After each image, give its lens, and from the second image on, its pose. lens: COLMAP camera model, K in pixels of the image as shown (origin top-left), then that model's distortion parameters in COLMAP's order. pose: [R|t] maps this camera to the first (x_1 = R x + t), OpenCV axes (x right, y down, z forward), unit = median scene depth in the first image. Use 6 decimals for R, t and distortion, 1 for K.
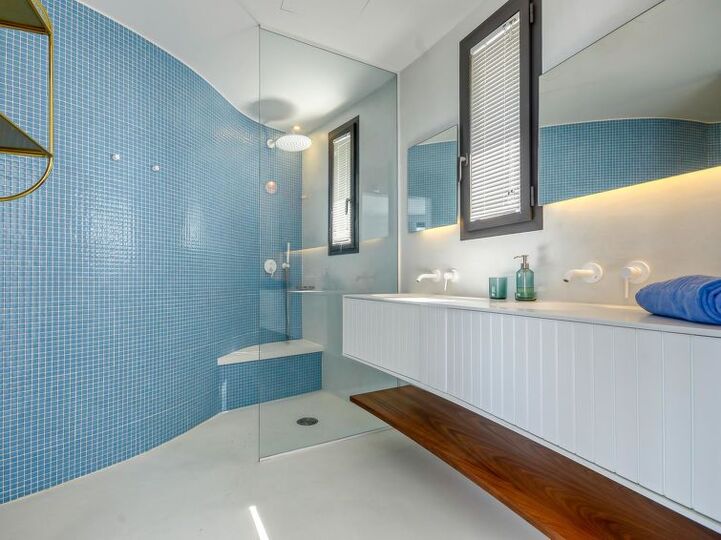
lens RADIAL K [[368.4, 0, 359.0], [0, 368.4, 273.7], [0, 0, 1]] dist [0.018265, -0.000710]
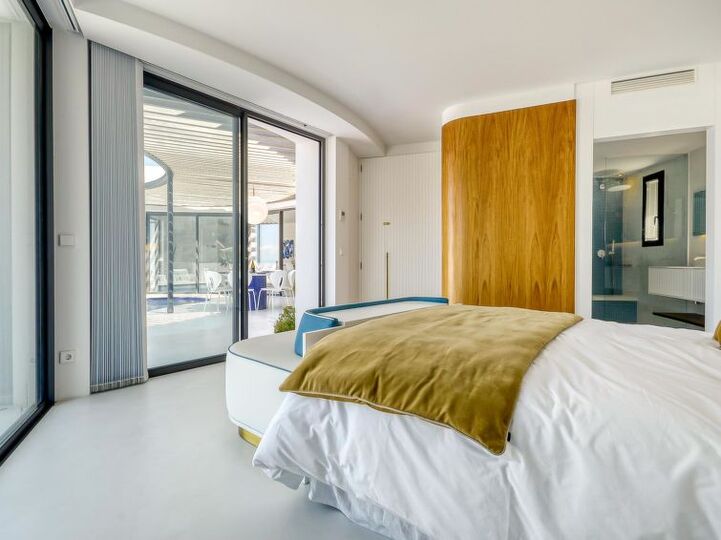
lens RADIAL K [[368.4, 0, 353.0], [0, 368.4, 268.0], [0, 0, 1]] dist [0.018265, -0.000710]
pose [[0.728041, 0.003227, -0.685526, 0.139215], [0.017482, 0.999576, 0.023271, -0.013744], [0.685311, -0.028927, 0.727676, -1.326541]]
